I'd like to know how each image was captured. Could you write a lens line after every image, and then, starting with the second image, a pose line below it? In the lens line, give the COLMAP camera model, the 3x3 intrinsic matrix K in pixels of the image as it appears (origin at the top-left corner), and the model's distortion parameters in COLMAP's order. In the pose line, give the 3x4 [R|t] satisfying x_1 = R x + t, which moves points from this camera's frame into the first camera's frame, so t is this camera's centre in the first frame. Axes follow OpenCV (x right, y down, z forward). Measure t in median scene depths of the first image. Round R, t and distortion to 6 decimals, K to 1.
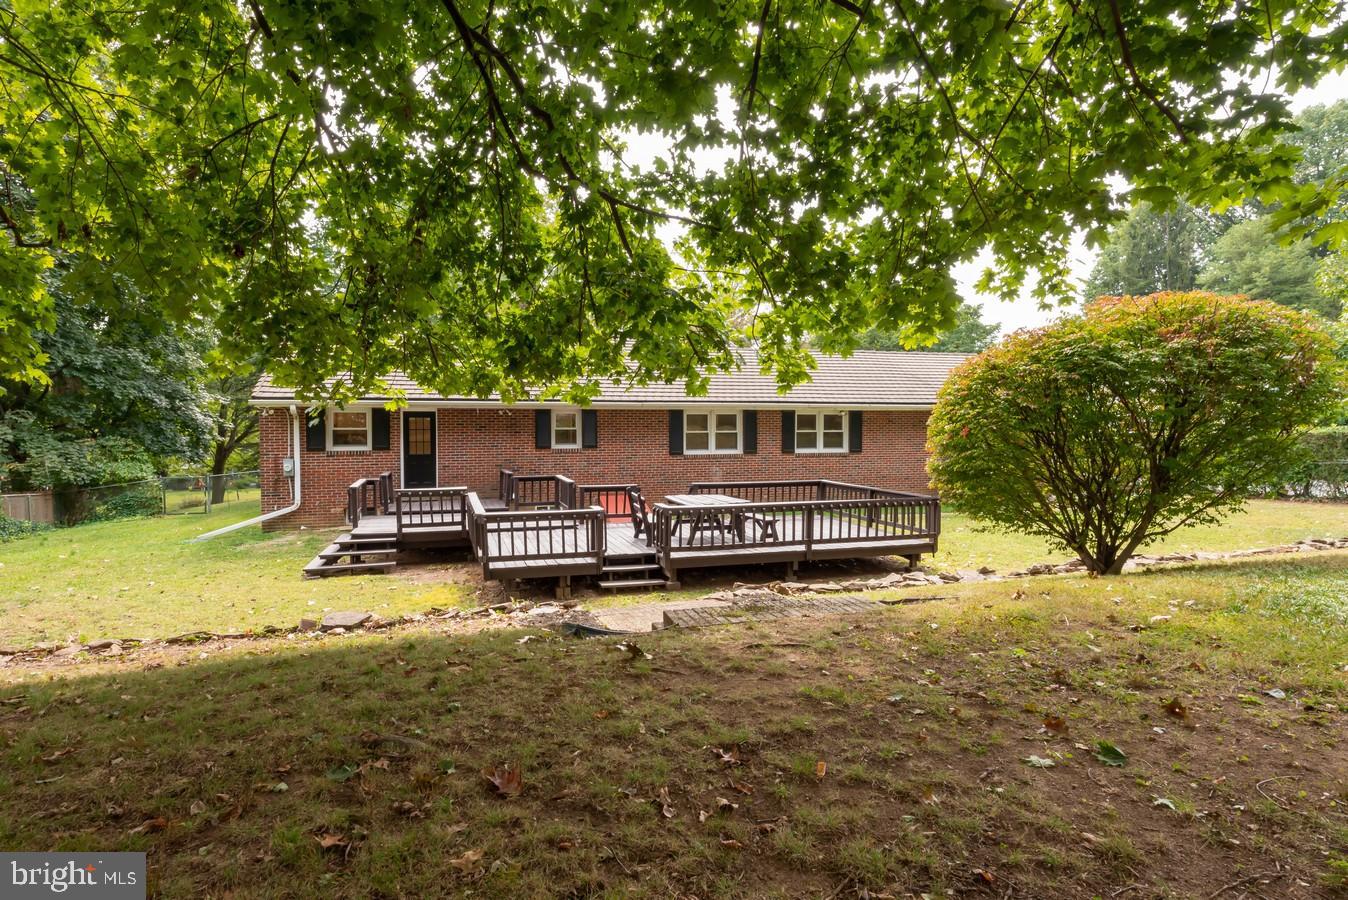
lens RADIAL K [[712.6, 0, 674.2], [0, 712.6, 446.8], [0, 0, 1]] dist [0.004223, -0.000819]
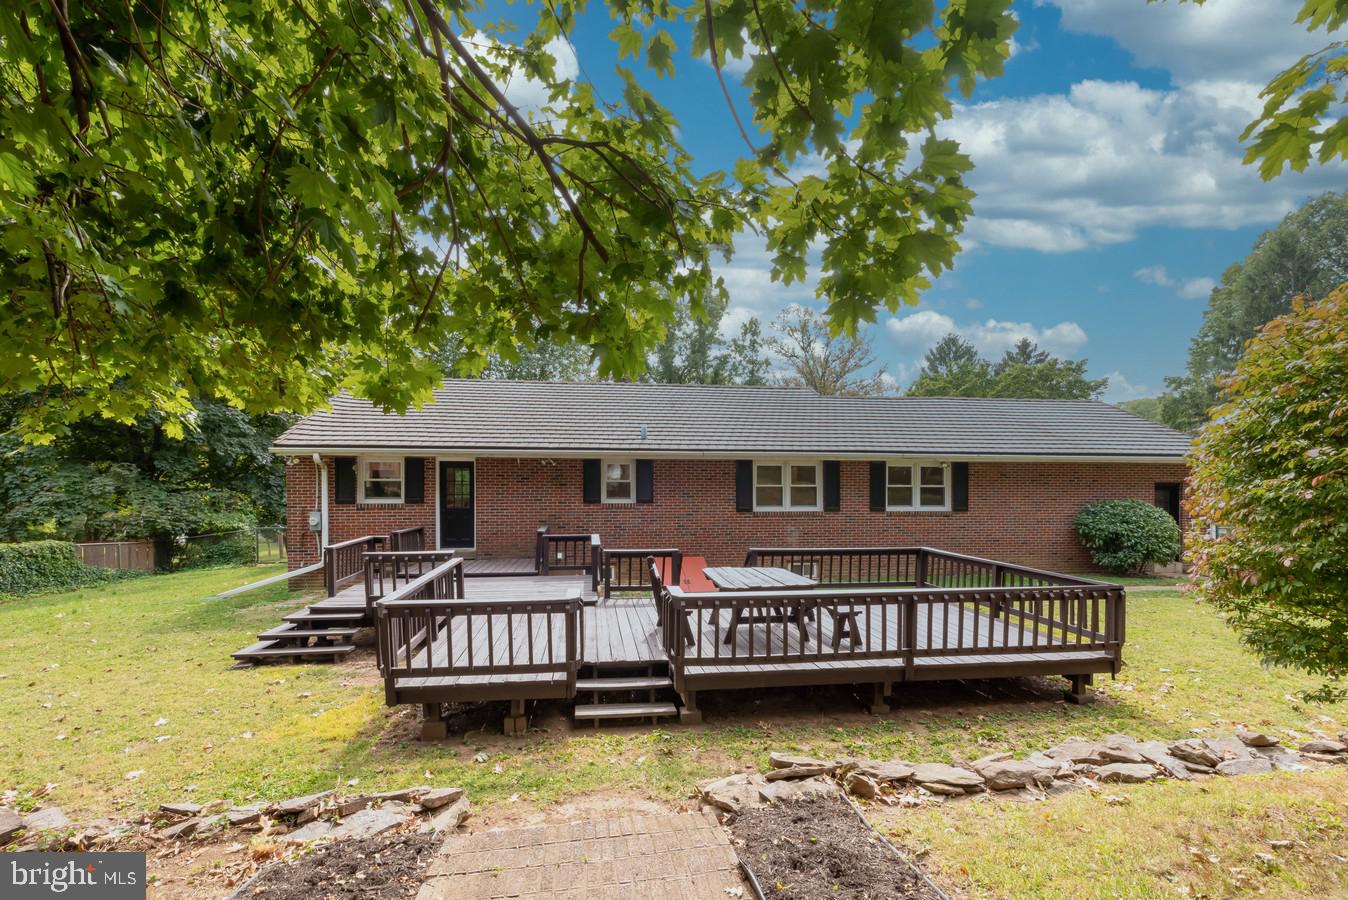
lens RADIAL K [[580.8, 0, 689.9], [0, 580.8, 477.9], [0, 0, 1]] dist [0.010717, -0.000437]
pose [[0.987511, 0.002270, -0.157532, 0.053730], [-0.008965, 0.999086, -0.041798, 0.000213], [0.157293, 0.042688, 0.986629, 0.311665]]
